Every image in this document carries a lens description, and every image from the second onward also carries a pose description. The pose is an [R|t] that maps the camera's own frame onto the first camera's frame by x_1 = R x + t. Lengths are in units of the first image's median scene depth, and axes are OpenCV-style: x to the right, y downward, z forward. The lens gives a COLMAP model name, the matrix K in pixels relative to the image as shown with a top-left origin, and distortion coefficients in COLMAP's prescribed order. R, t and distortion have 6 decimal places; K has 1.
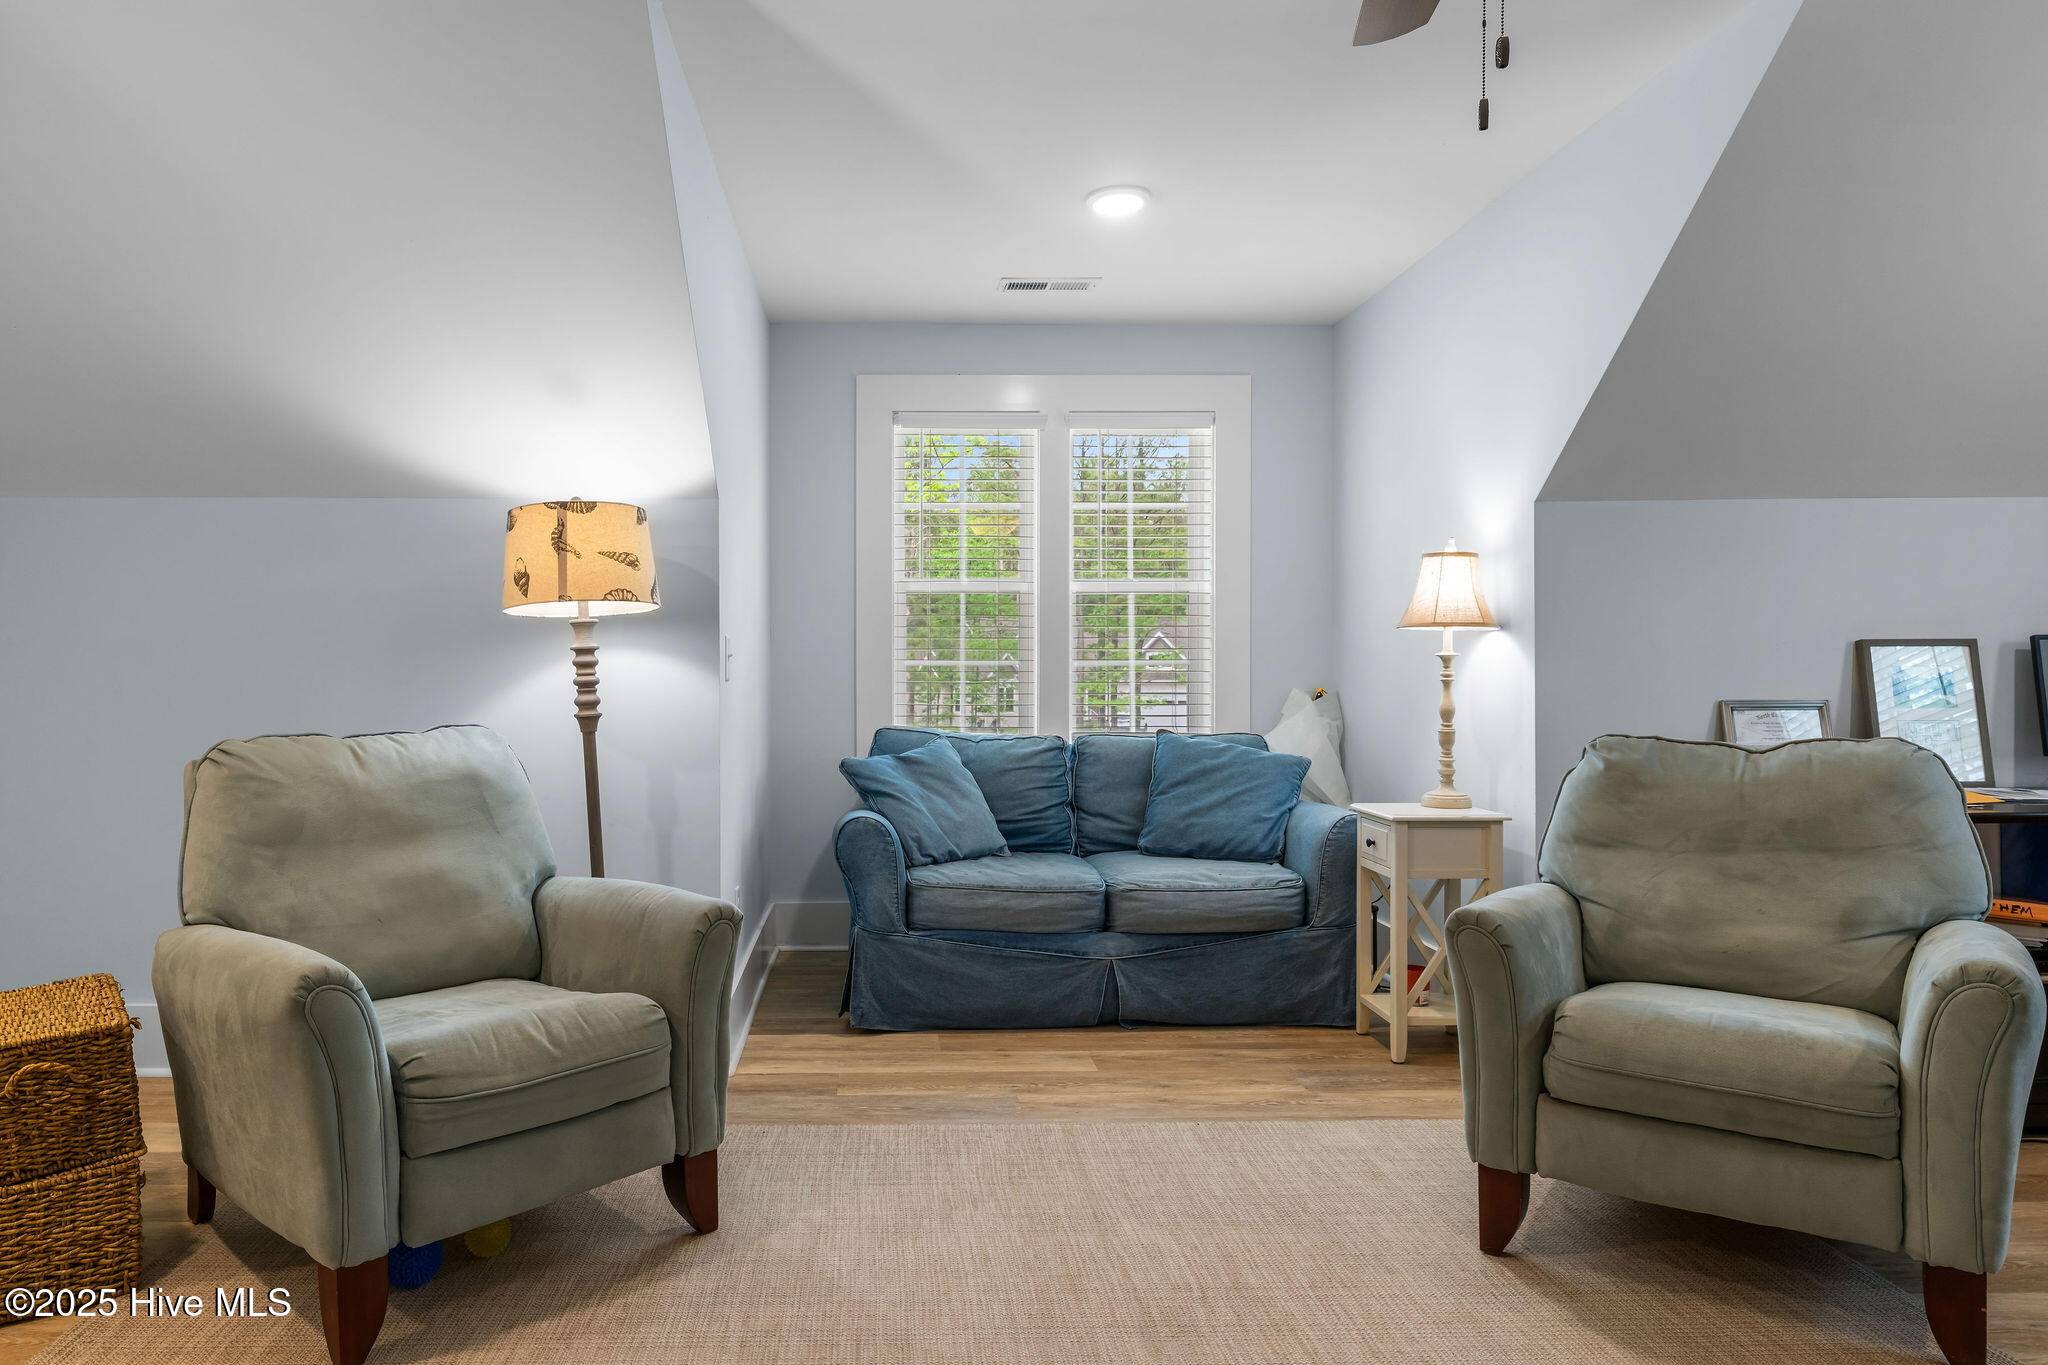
lens RADIAL K [[1241.9, 0, 1024.1], [0, 1241.9, 717.7], [0, 0, 1]] dist [0.003655, 0.000977]
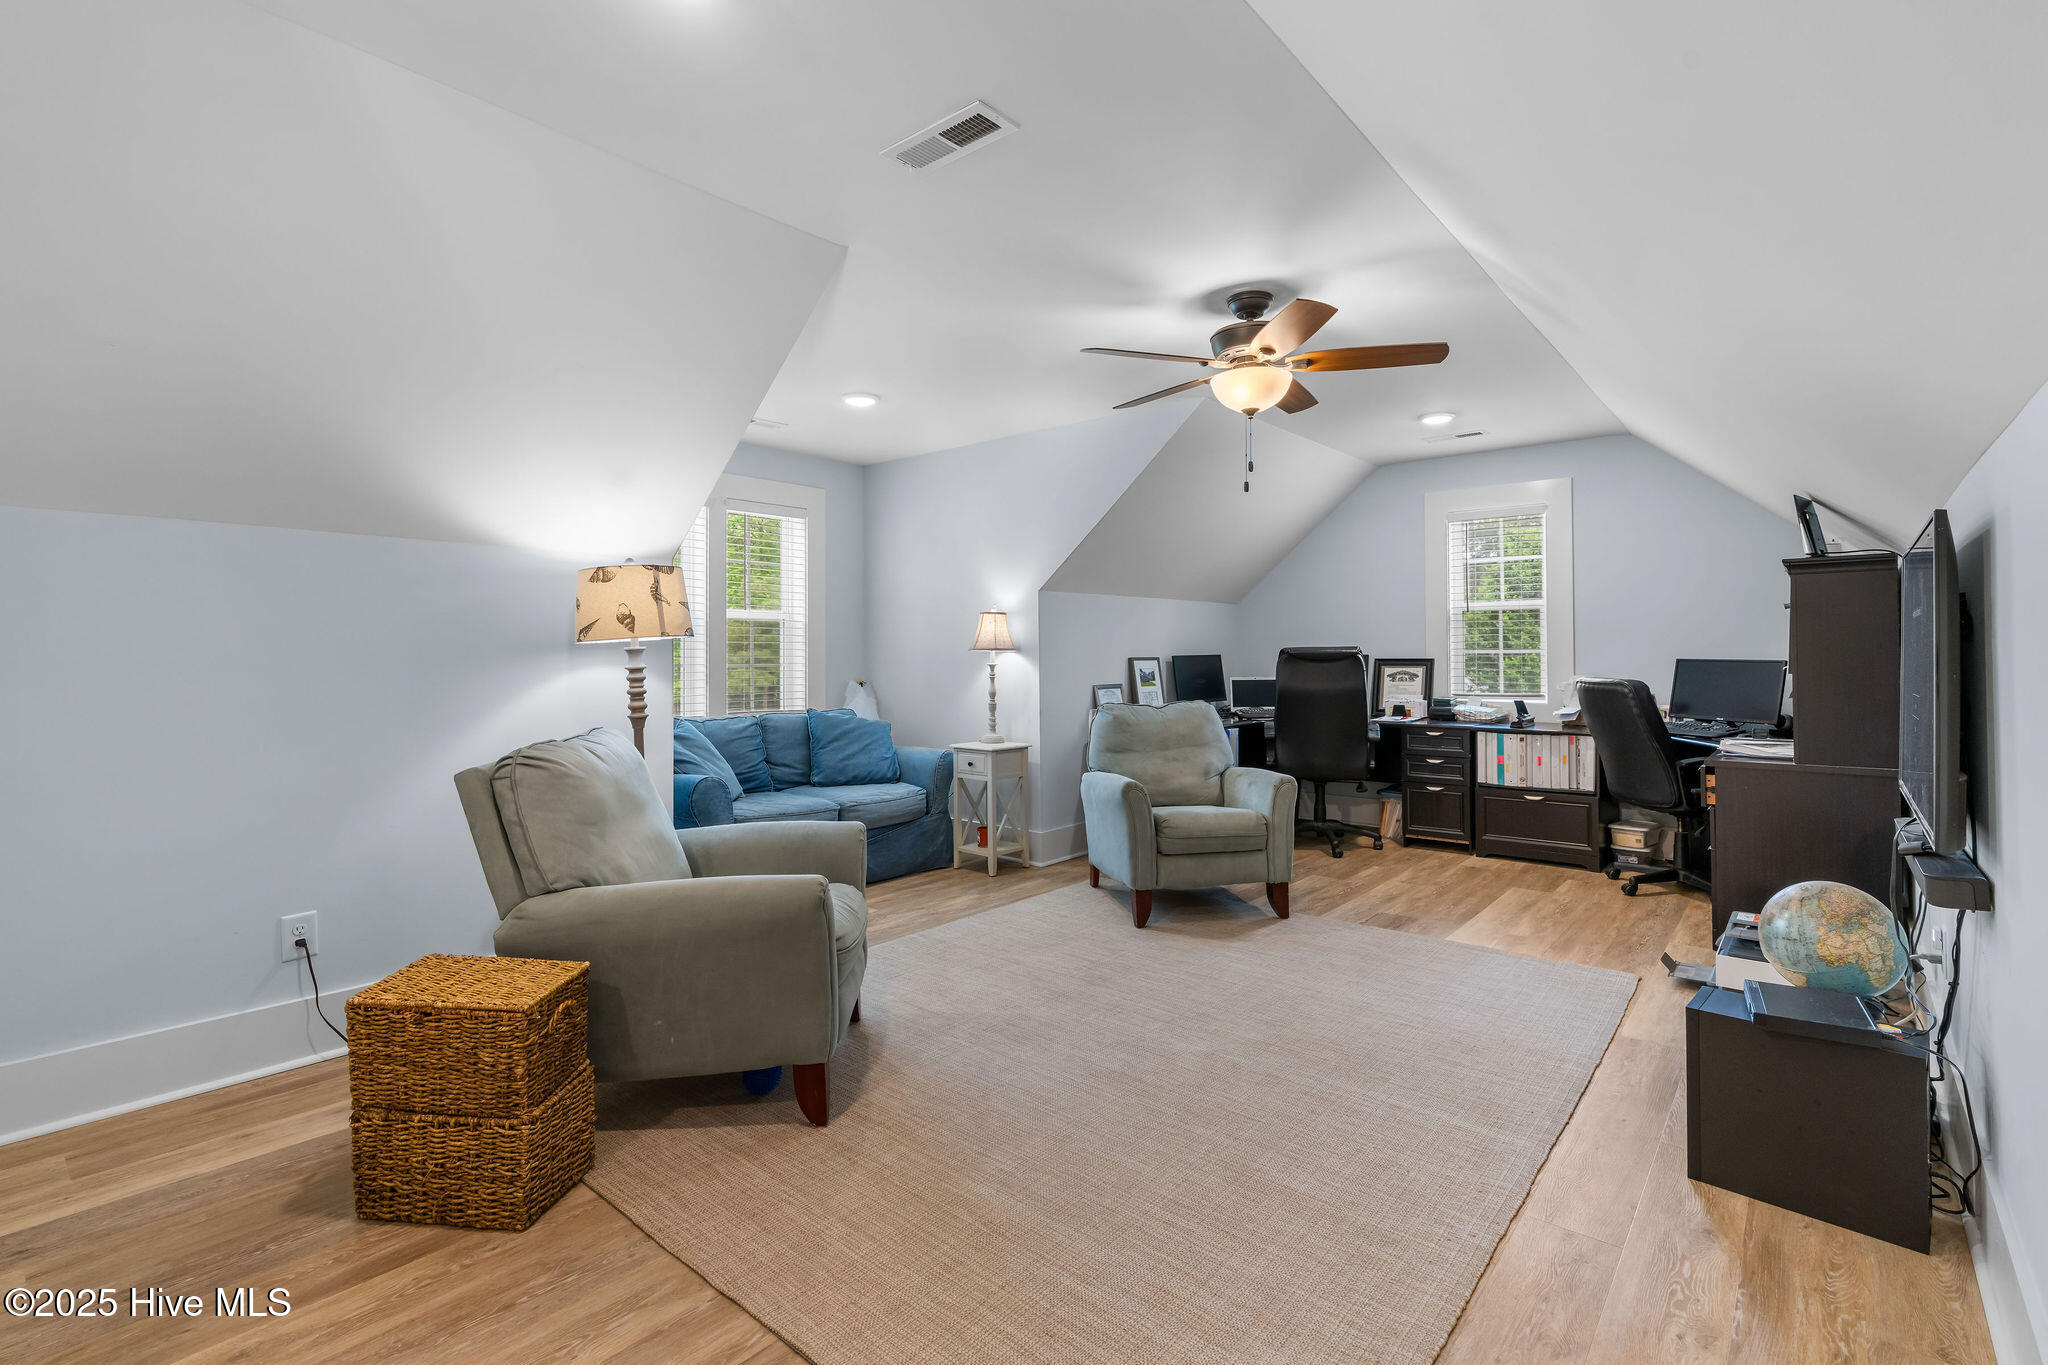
lens RADIAL K [[932.5, 0, 1028.7], [0, 932.5, 665.0], [0, 0, 1]] dist [-0.008785, 0.000471]
pose [[0.664515, -0.007437, 0.747238, -0.728432], [0.023176, 0.999675, -0.010661, -0.033087], [-0.746916, 0.024402, 0.664471, -0.012015]]
